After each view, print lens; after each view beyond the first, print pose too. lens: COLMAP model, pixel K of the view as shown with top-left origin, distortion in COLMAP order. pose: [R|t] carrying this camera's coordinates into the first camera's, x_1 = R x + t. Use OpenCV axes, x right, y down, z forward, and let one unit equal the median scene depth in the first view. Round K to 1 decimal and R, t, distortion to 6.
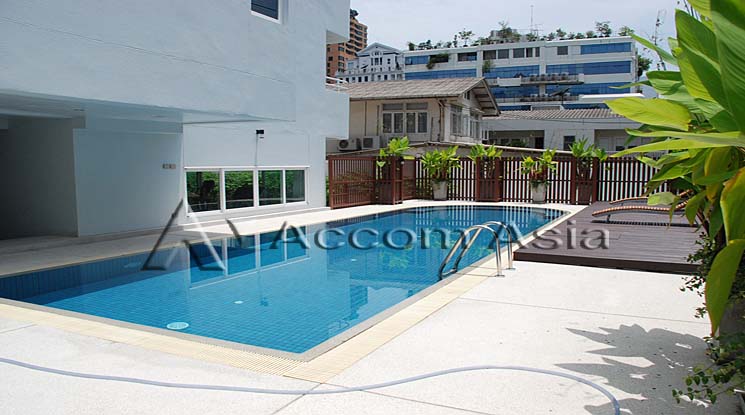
lens RADIAL K [[578.8, 0, 370.8], [0, 578.8, 208.6], [0, 0, 1]] dist [-0.004892, 0.018119]
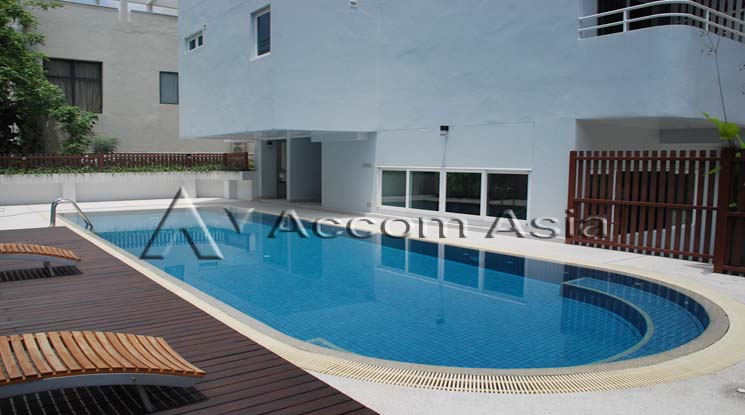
lens RADIAL K [[578.8, 0, 377.9], [0, 578.8, 213.1], [0, 0, 1]] dist [-0.004892, 0.018119]
pose [[-0.471711, 0.075969, -0.878474, 0.603151], [-0.074741, 0.989251, 0.125682, -0.101141], [0.878580, 0.124943, -0.460963, 1.251897]]
